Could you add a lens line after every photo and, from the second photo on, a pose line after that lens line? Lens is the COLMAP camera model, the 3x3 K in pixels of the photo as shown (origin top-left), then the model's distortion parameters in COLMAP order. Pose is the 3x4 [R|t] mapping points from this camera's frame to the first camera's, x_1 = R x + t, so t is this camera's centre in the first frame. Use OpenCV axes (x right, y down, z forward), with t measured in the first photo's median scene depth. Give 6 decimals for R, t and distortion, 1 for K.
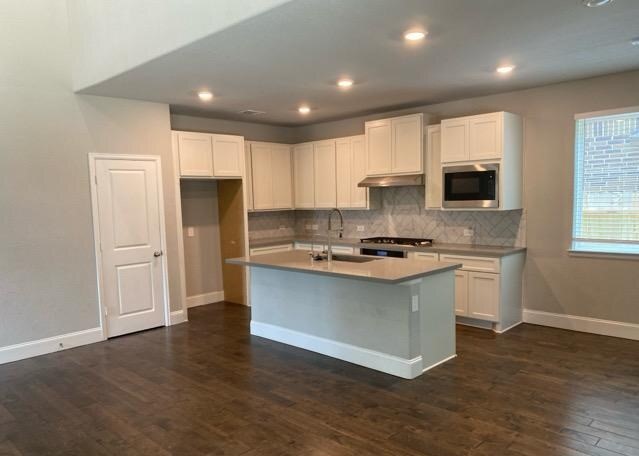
lens RADIAL K [[488.1, 0, 322.0], [0, 488.1, 241.6], [0, 0, 1]] dist [0.014891, -0.004107]
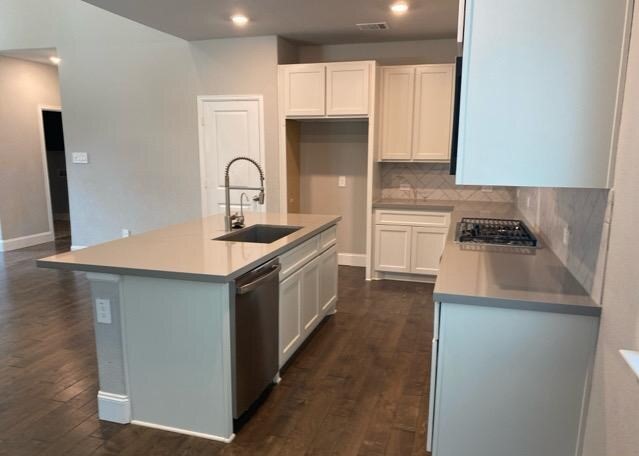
lens RADIAL K [[488.1, 0, 322.0], [0, 488.1, 241.6], [0, 0, 1]] dist [0.014891, -0.004107]
pose [[0.465643, 0.194024, -0.863441, 0.576909], [-0.104239, 0.980903, 0.164204, -0.063235], [0.878812, 0.013544, 0.476976, 0.643919]]
